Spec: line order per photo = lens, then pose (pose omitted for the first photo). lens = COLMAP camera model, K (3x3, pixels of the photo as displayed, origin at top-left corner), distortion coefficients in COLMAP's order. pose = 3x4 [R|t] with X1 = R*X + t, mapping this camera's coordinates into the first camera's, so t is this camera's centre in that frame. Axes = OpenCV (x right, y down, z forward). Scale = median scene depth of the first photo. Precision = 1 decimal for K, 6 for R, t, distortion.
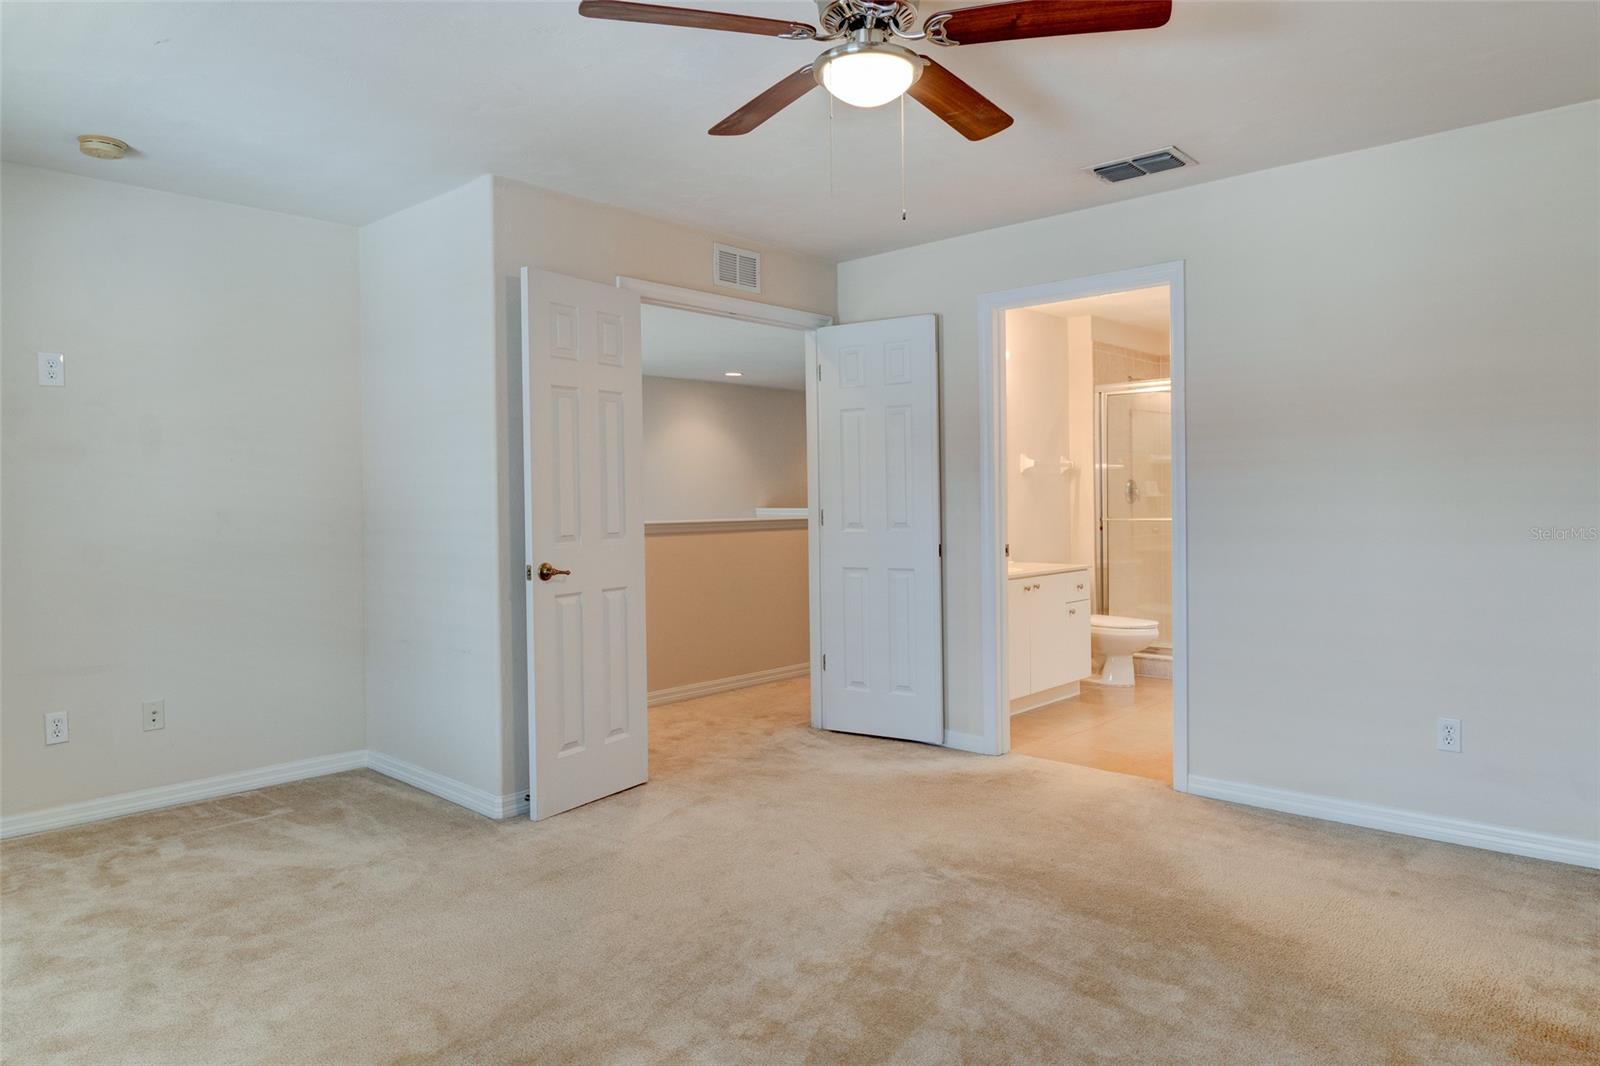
lens RADIAL K [[982.3, 0, 787.7], [0, 982.3, 521.9], [0, 0, 1]] dist [-0.007367, -0.005341]
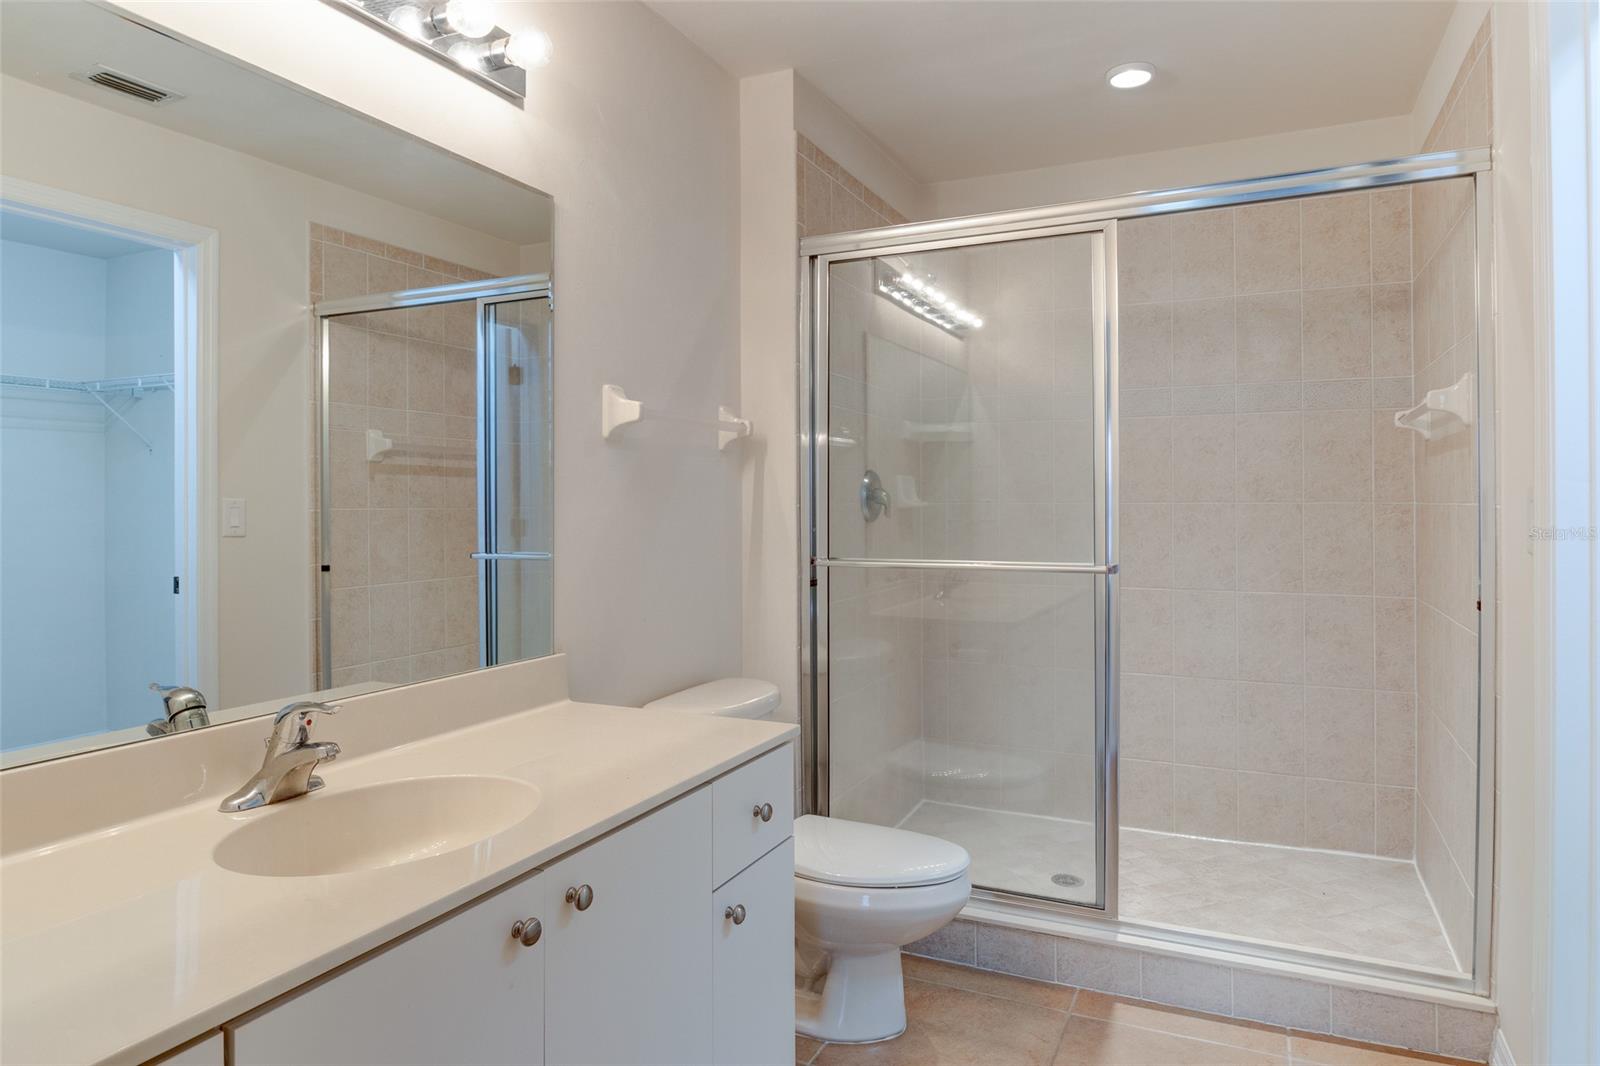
lens RADIAL K [[982.3, 0, 787.7], [0, 982.3, 521.9], [0, 0, 1]] dist [-0.007367, -0.005341]
pose [[0.952534, 0.003582, 0.304411, 0.181422], [-0.001248, 0.999968, -0.007861, -0.015943], [-0.304430, 0.007108, 0.952508, 0.605336]]
